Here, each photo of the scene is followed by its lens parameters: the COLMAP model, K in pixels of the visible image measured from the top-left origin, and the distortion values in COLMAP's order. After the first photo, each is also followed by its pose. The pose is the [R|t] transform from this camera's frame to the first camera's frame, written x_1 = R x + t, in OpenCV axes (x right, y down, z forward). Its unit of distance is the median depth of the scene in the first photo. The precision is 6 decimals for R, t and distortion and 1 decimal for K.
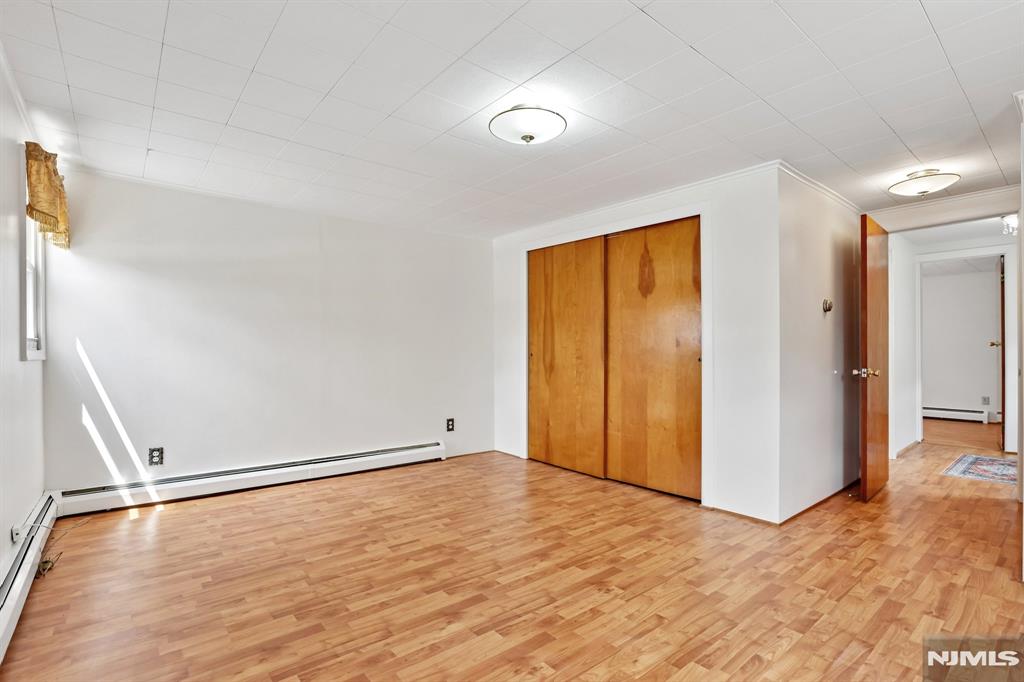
lens RADIAL K [[489.3, 0, 505.9], [0, 489.3, 346.4], [0, 0, 1]] dist [-0.034570, 0.007006]
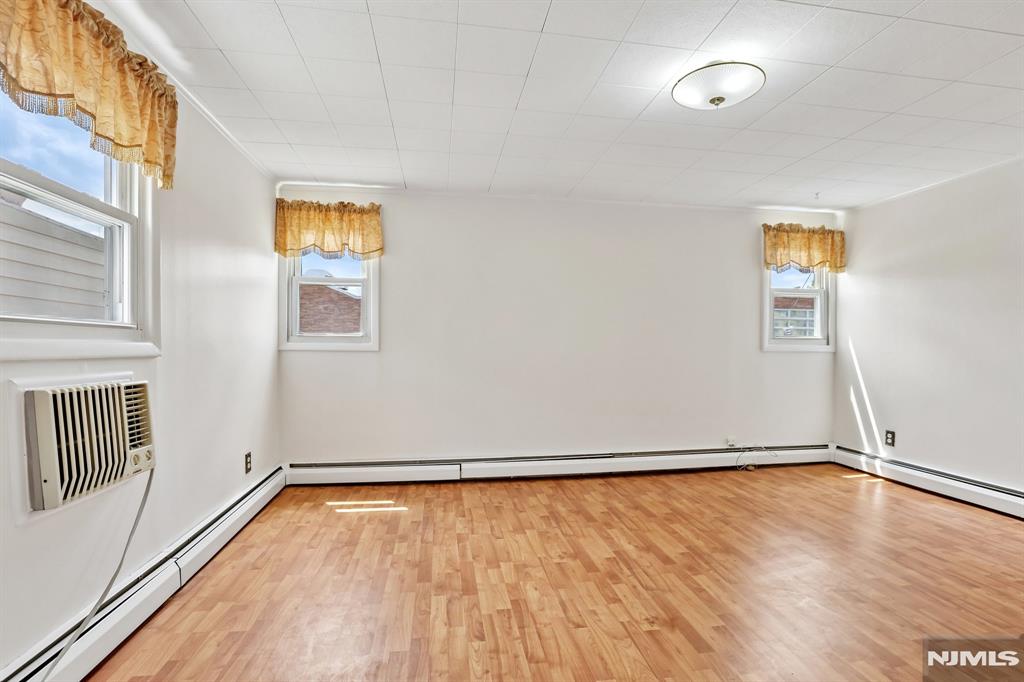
lens RADIAL K [[489.3, 0, 513.4], [0, 489.3, 349.0], [0, 0, 1]] dist [-0.034570, 0.007006]
pose [[-0.508843, 0.000655, -0.860859, 1.052110], [0.005852, 0.999979, -0.002699, 0.022428], [0.860839, -0.006411, -0.508836, 1.209624]]
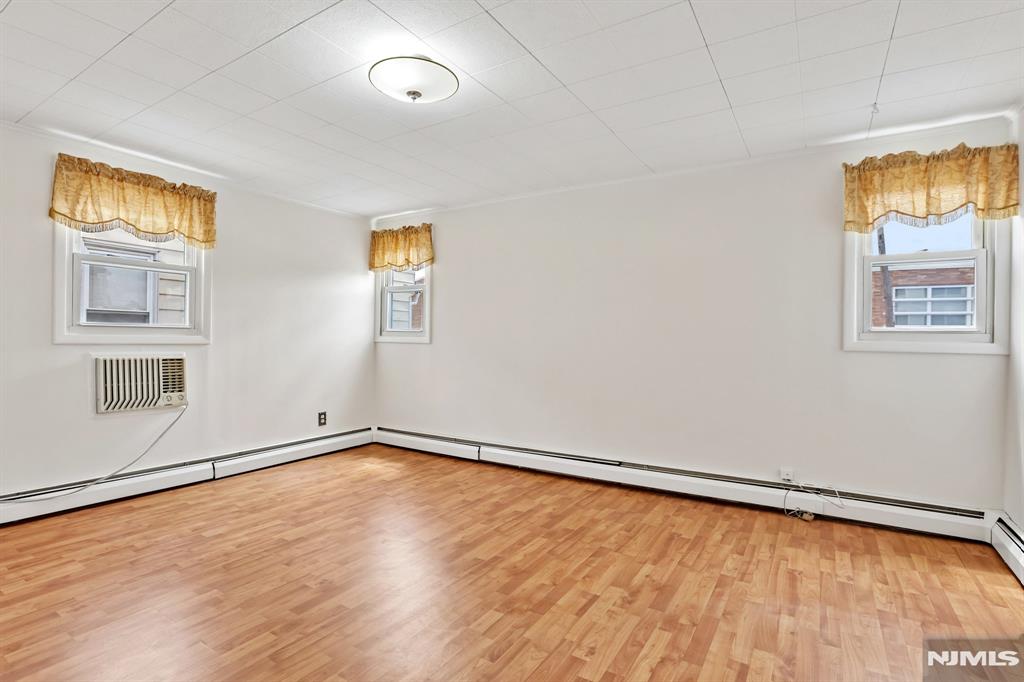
lens RADIAL K [[489.3, 0, 510.3], [0, 489.3, 336.0], [0, 0, 1]] dist [-0.034570, 0.007006]
pose [[-0.947877, -0.012275, -0.318400, 0.165552], [-0.007987, 0.999859, -0.014768, 0.018857], [0.318537, -0.011456, -0.947841, 2.017500]]
